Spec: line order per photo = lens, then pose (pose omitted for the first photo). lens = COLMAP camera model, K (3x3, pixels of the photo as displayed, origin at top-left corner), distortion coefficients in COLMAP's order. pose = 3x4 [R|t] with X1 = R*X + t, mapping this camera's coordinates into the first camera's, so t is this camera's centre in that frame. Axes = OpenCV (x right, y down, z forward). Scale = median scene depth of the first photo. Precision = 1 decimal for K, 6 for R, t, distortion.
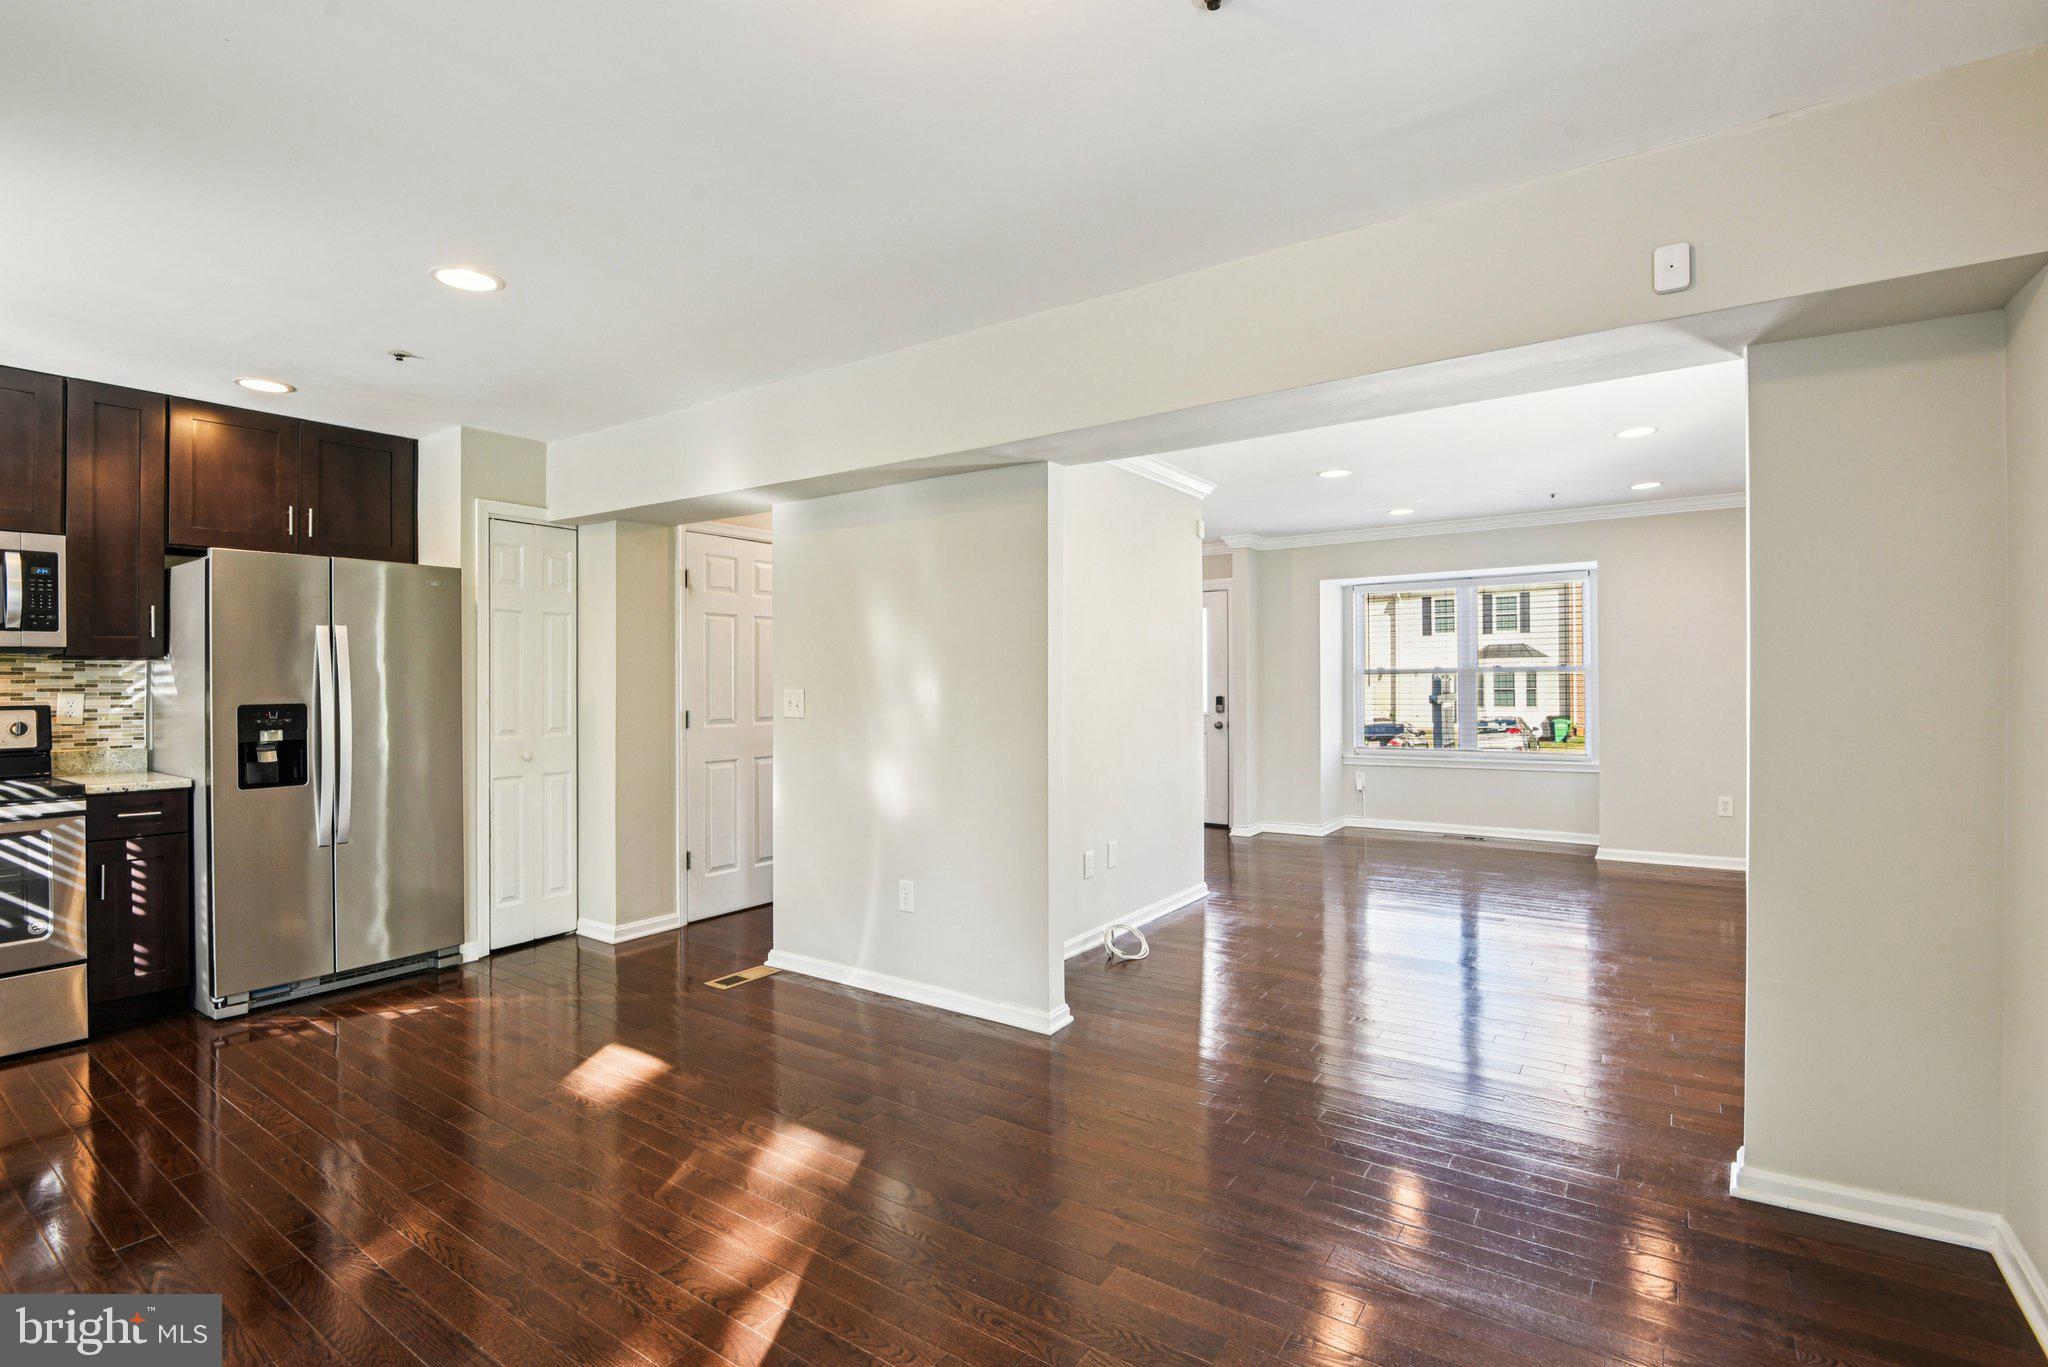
lens RADIAL K [[940.3, 0, 1003.9], [0, 940.3, 669.6], [0, 0, 1]] dist [0.016813, -0.010728]
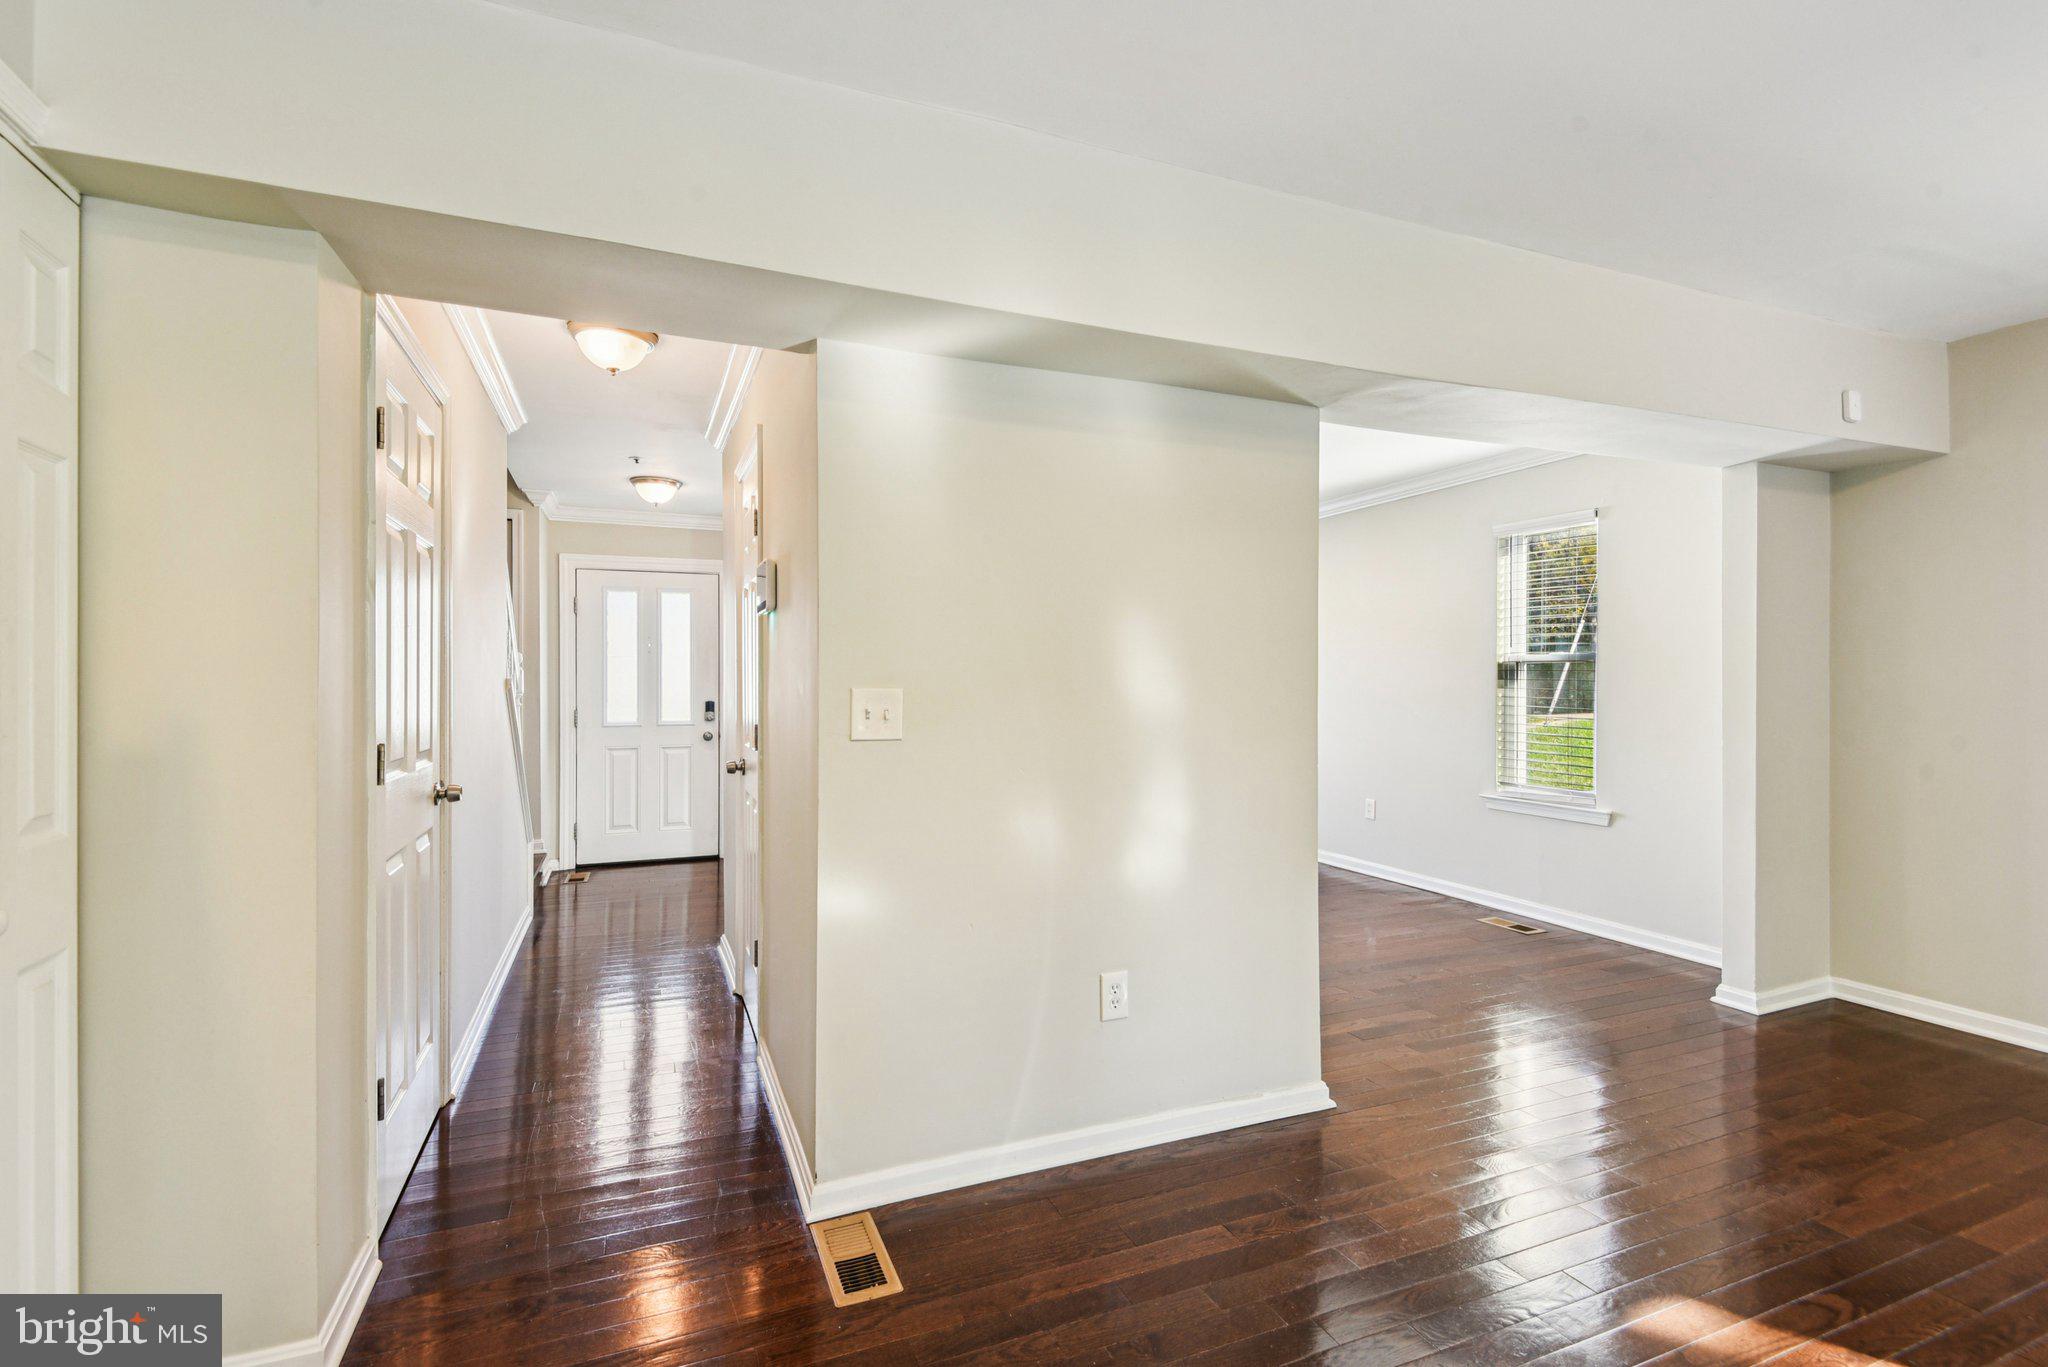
lens RADIAL K [[940.3, 0, 1010.3], [0, 940.3, 693.6], [0, 0, 1]] dist [0.016813, -0.010728]
pose [[0.528078, -0.004377, 0.849184, -0.727342], [-0.011252, 0.999863, 0.012151, 0.018512], [-0.849121, -0.015972, 0.527957, 0.731849]]
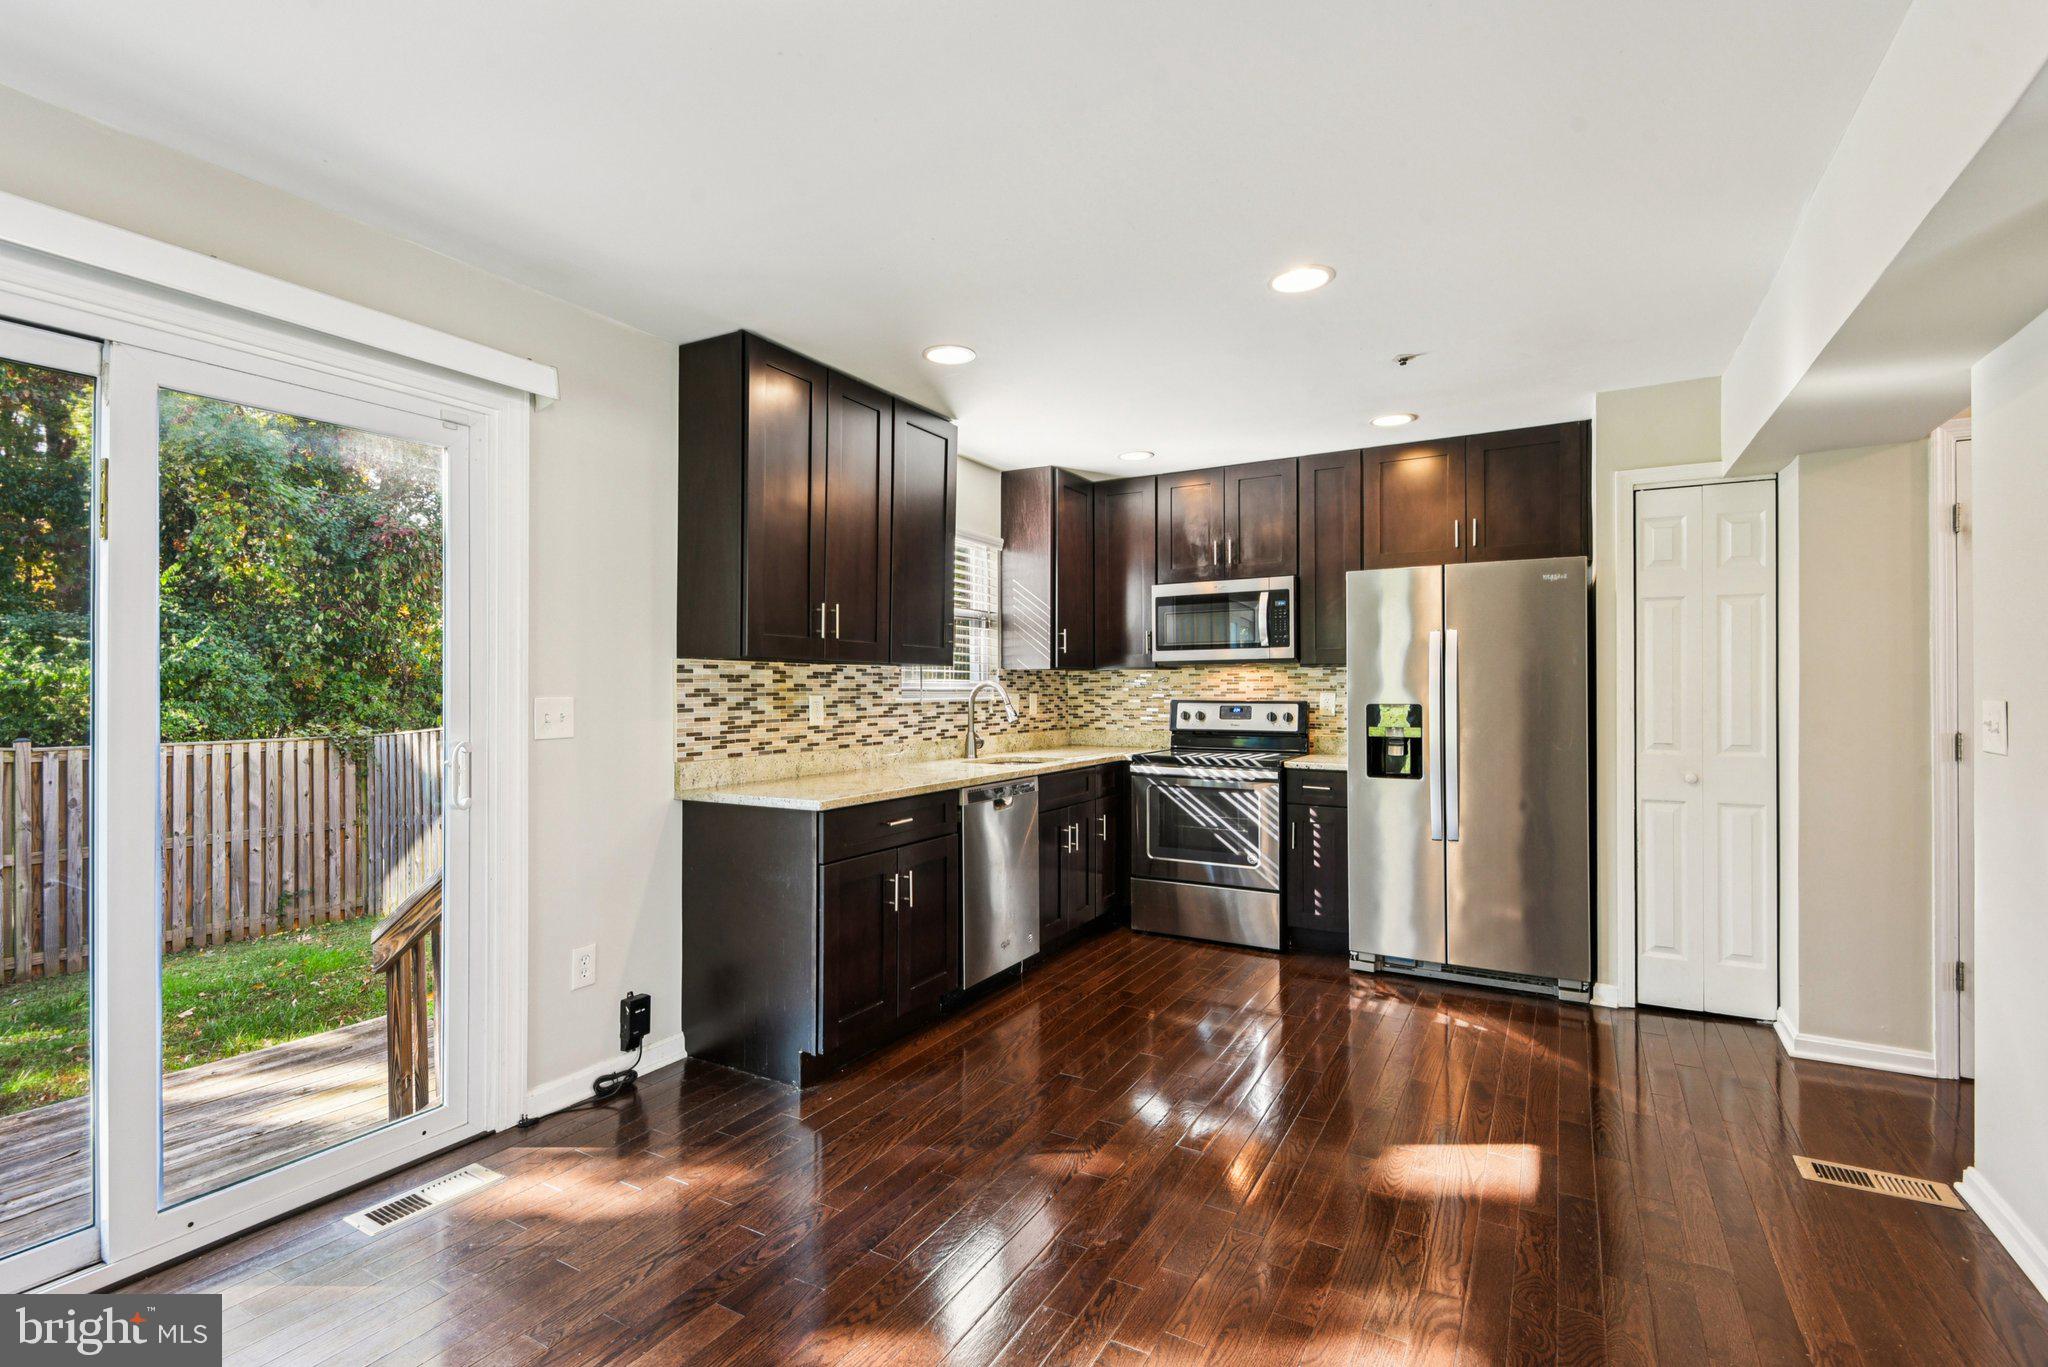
lens RADIAL K [[940.3, 0, 1024.8], [0, 940.3, 677.2], [0, 0, 1]] dist [0.016813, -0.010728]
pose [[0.114571, -0.005987, -0.993397, 0.283313], [0.009772, 0.999940, -0.004899, 0.006344], [0.993367, -0.009146, 0.114623, 0.442975]]
